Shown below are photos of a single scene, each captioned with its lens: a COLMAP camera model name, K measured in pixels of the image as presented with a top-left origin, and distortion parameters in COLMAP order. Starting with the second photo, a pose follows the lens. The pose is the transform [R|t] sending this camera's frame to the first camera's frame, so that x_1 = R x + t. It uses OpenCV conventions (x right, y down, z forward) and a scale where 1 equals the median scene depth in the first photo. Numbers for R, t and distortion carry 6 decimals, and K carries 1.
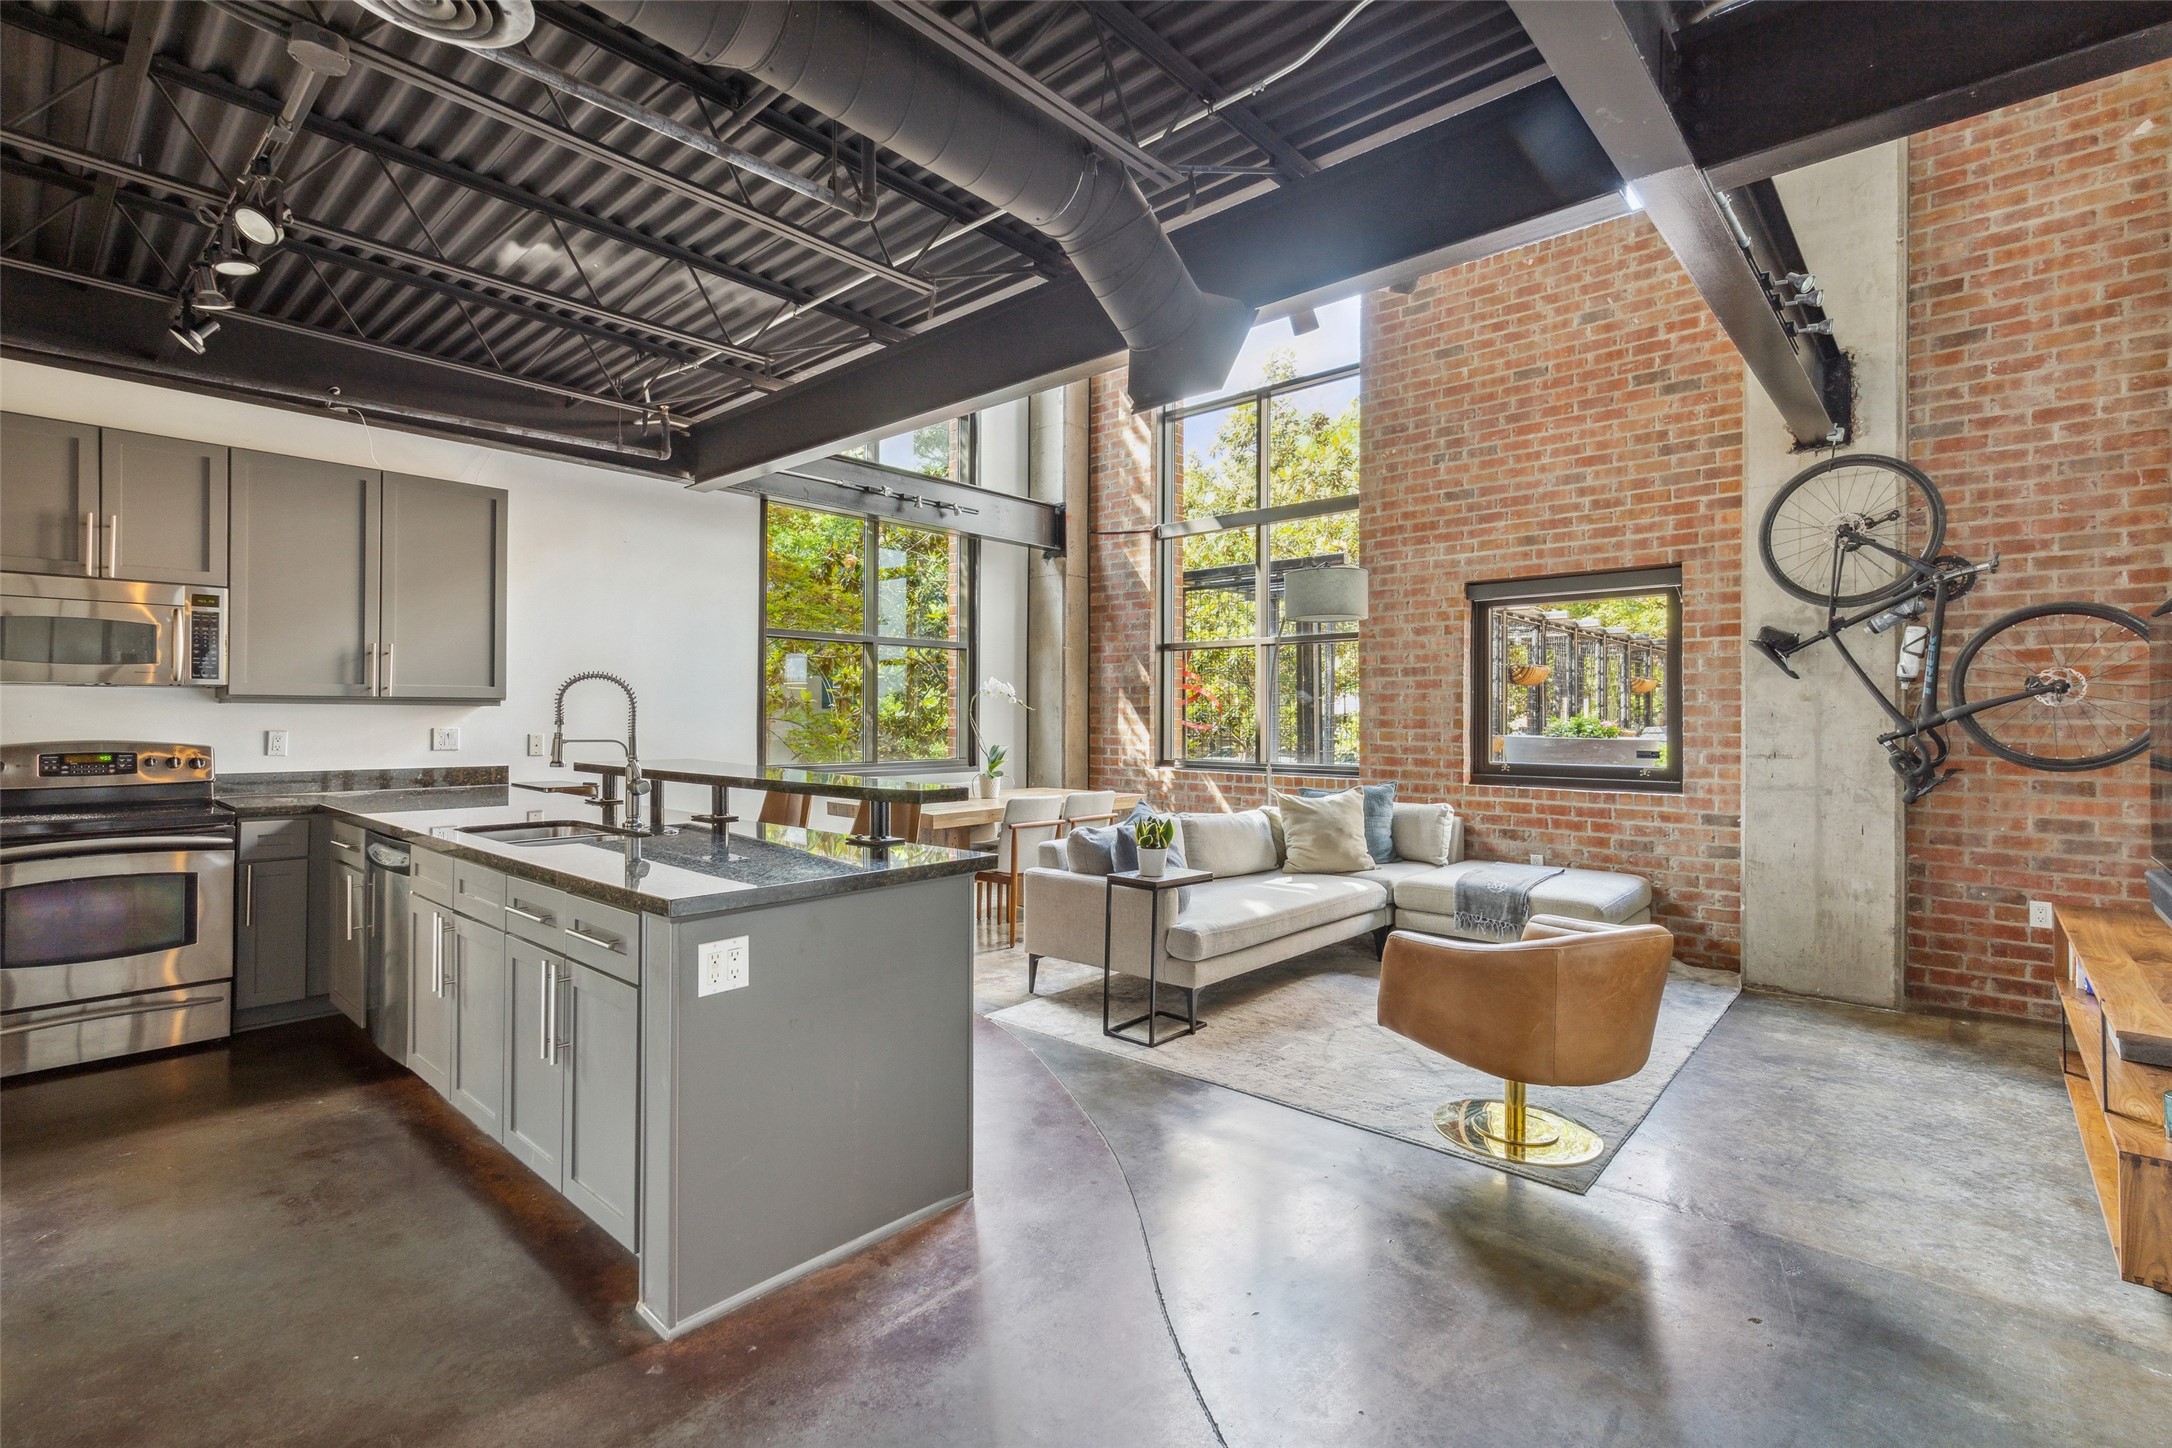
lens RADIAL K [[980.4, 0, 1087.4], [0, 980.4, 708.3], [0, 0, 1]] dist [0.011170, -0.002416]
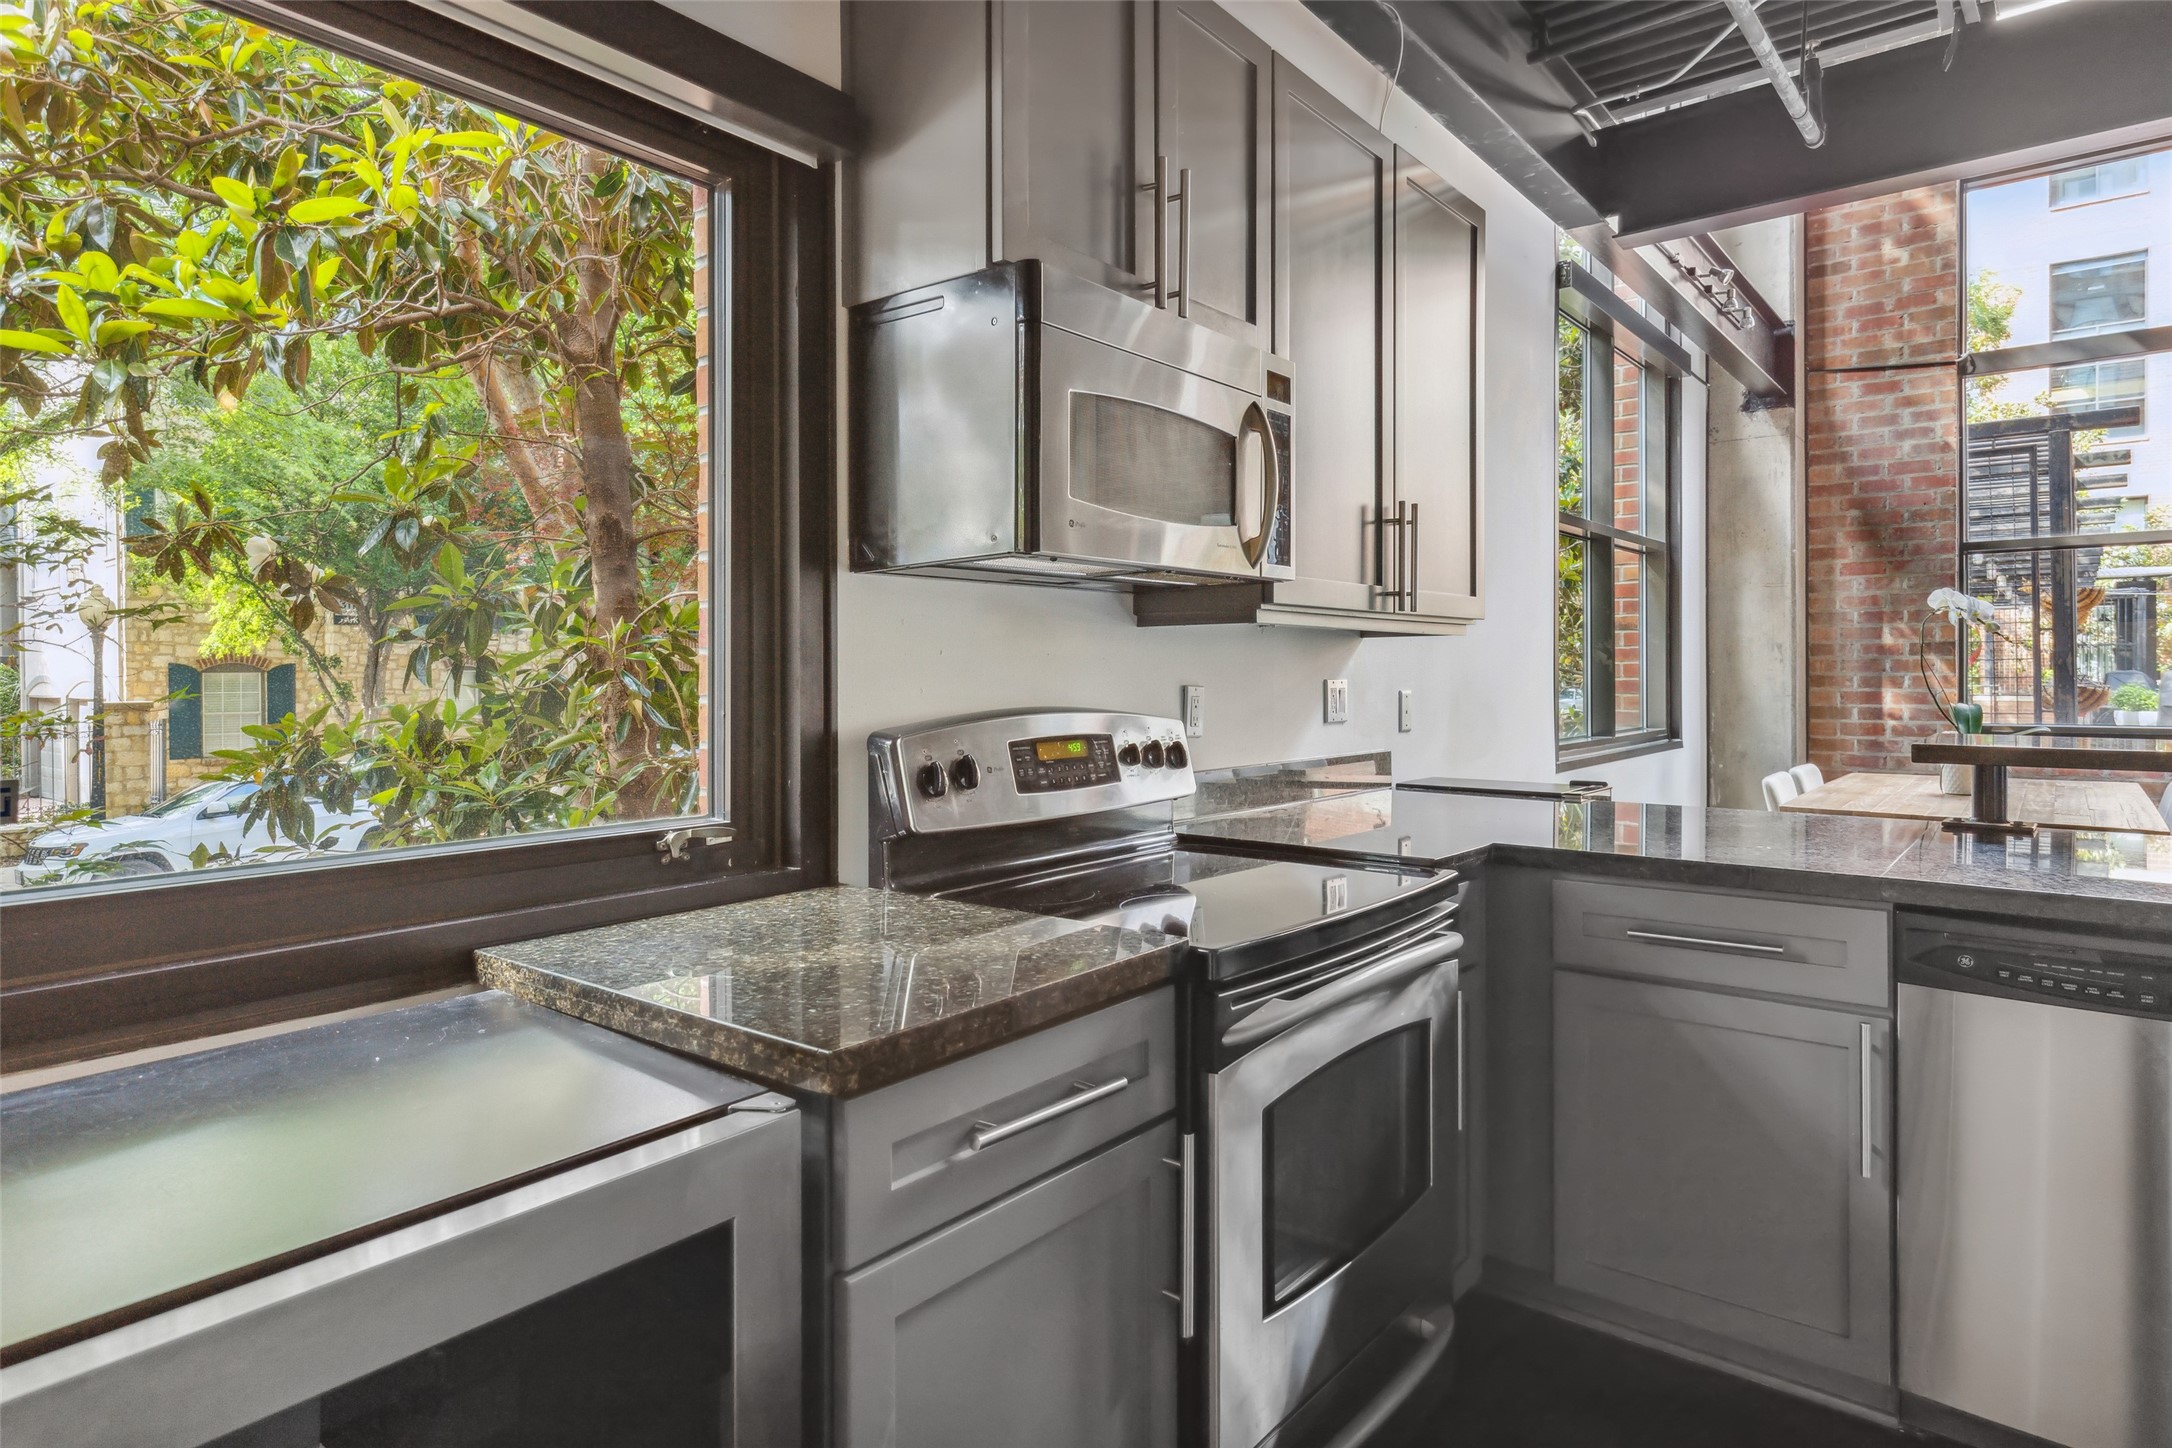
lens RADIAL K [[1242.1, 0, 1111.3], [0, 1242.1, 669.6], [0, 0, 1]] dist [0.005926, -0.001207]
pose [[0.997291, -0.008600, 0.073052, -0.789438], [0.008179, 0.999948, 0.006072, 0.010078], [-0.073100, -0.005458, 0.997310, 0.352329]]
